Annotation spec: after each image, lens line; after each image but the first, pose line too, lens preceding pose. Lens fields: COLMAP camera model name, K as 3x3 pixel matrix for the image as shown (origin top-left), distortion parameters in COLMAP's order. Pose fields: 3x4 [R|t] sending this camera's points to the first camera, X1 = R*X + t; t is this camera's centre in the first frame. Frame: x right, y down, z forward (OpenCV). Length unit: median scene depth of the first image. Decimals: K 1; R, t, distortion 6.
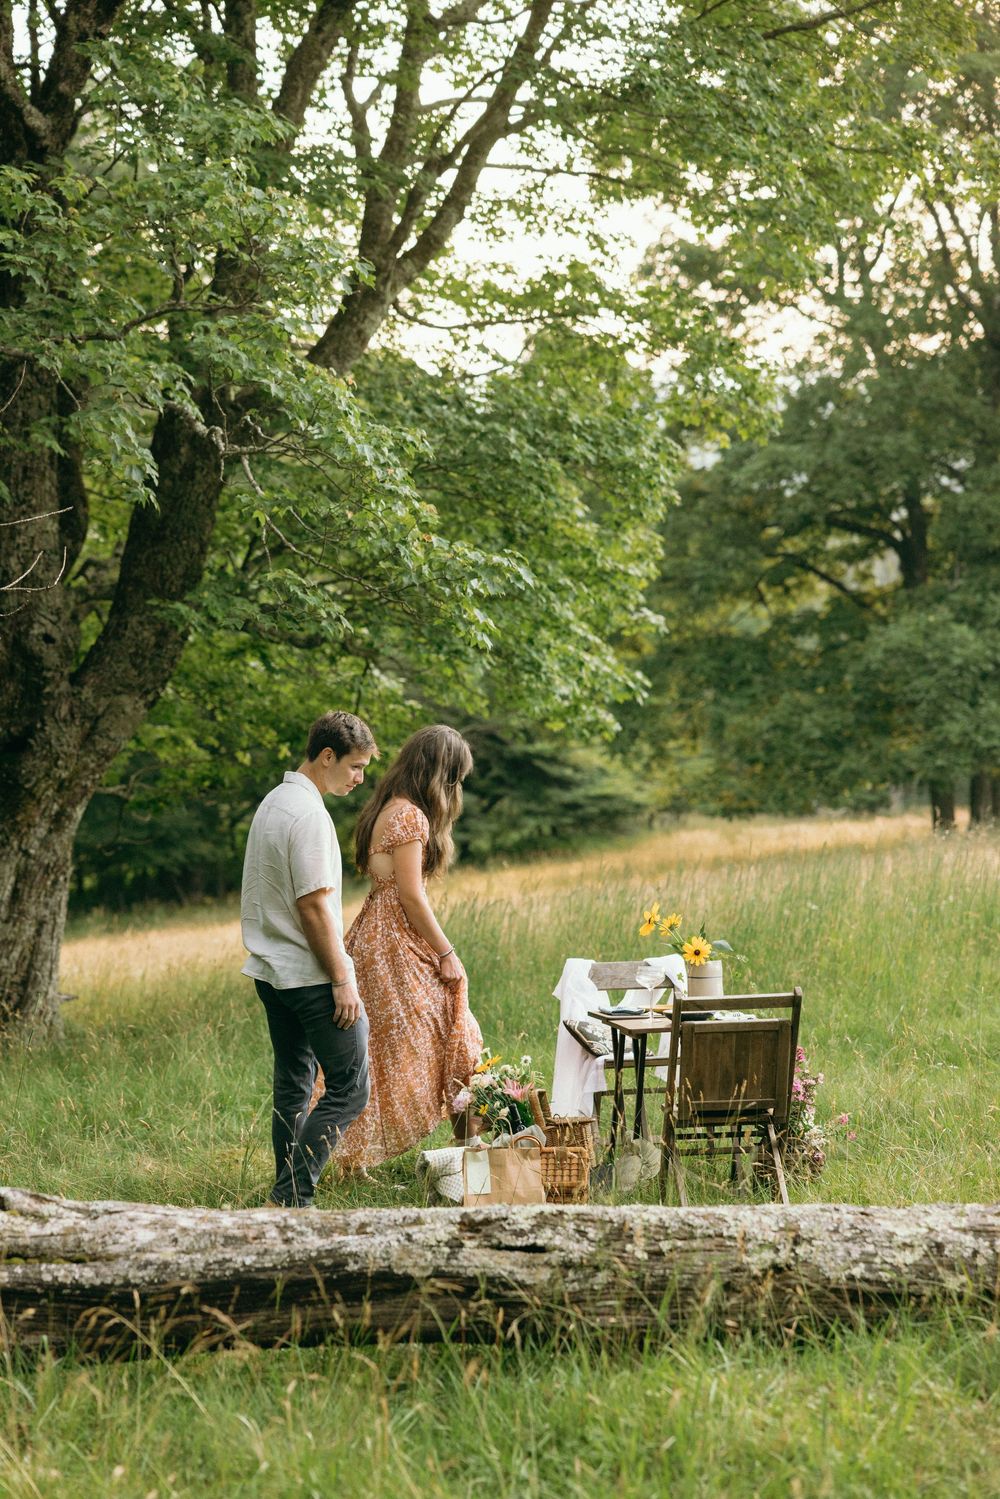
lens RADIAL K [[2825.0, 0, 497.1], [0, 2825.0, 746.5], [0, 0, 1]] dist [0.035252, 0.000000]
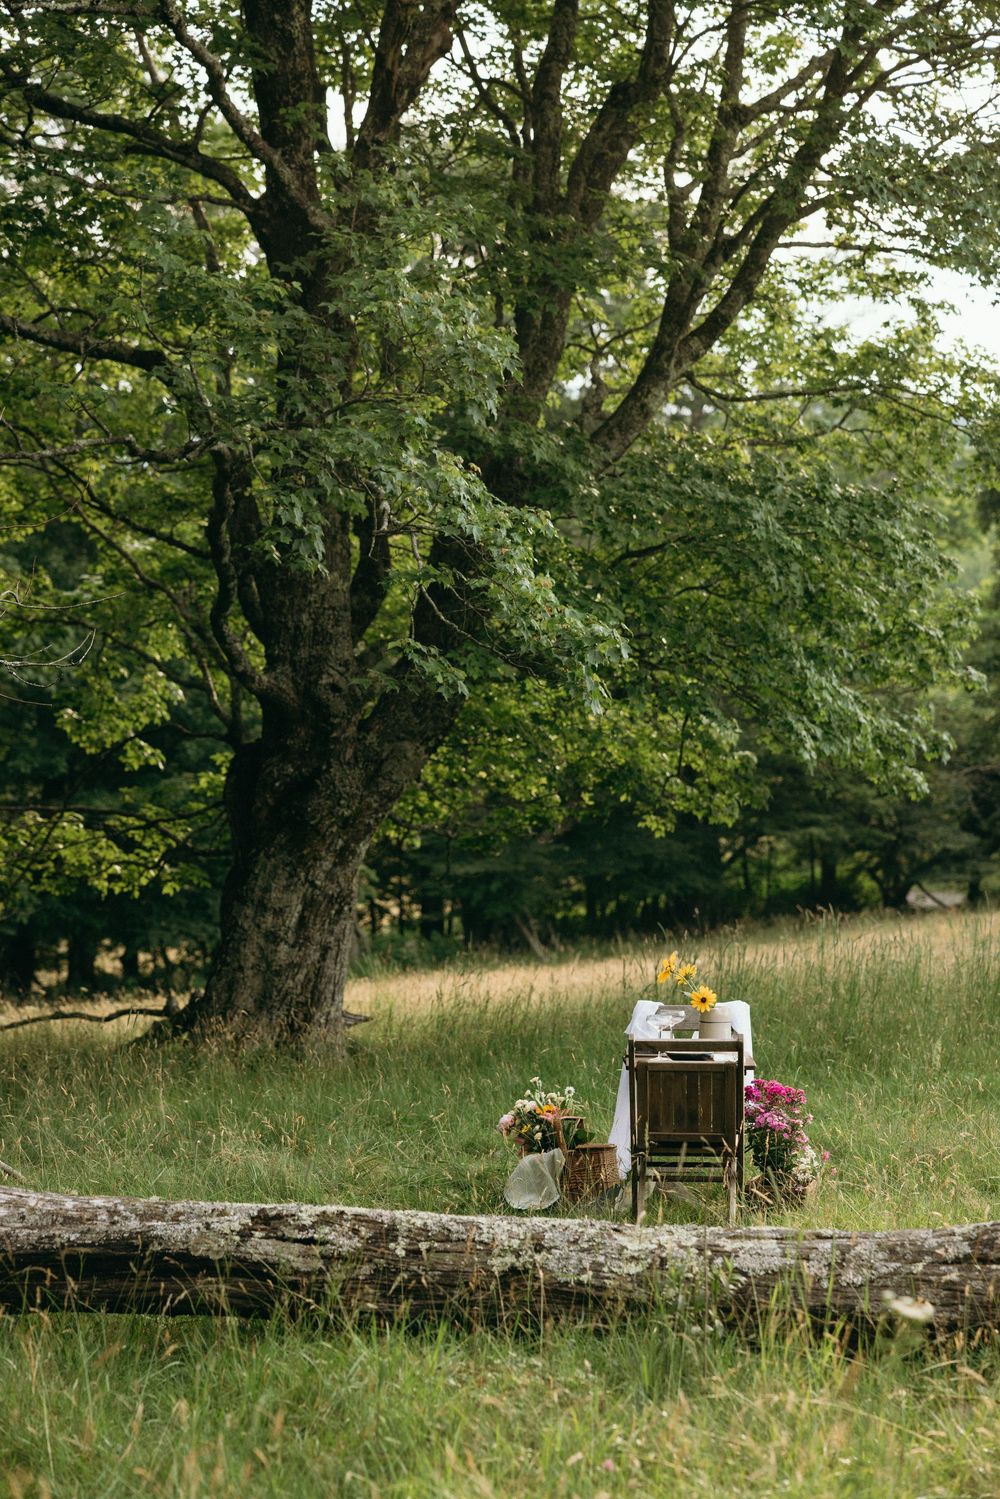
lens RADIAL K [[2825.0, 0, 499.1], [0, 2825.0, 751.4], [0, 0, 1]] dist [0.035252, 0.000000]
pose [[0.980023, 0.024696, -0.197347, 0.316068], [-0.026520, 0.999627, -0.006600, -0.021909], [0.197111, 0.011702, 0.980311, -0.147497]]
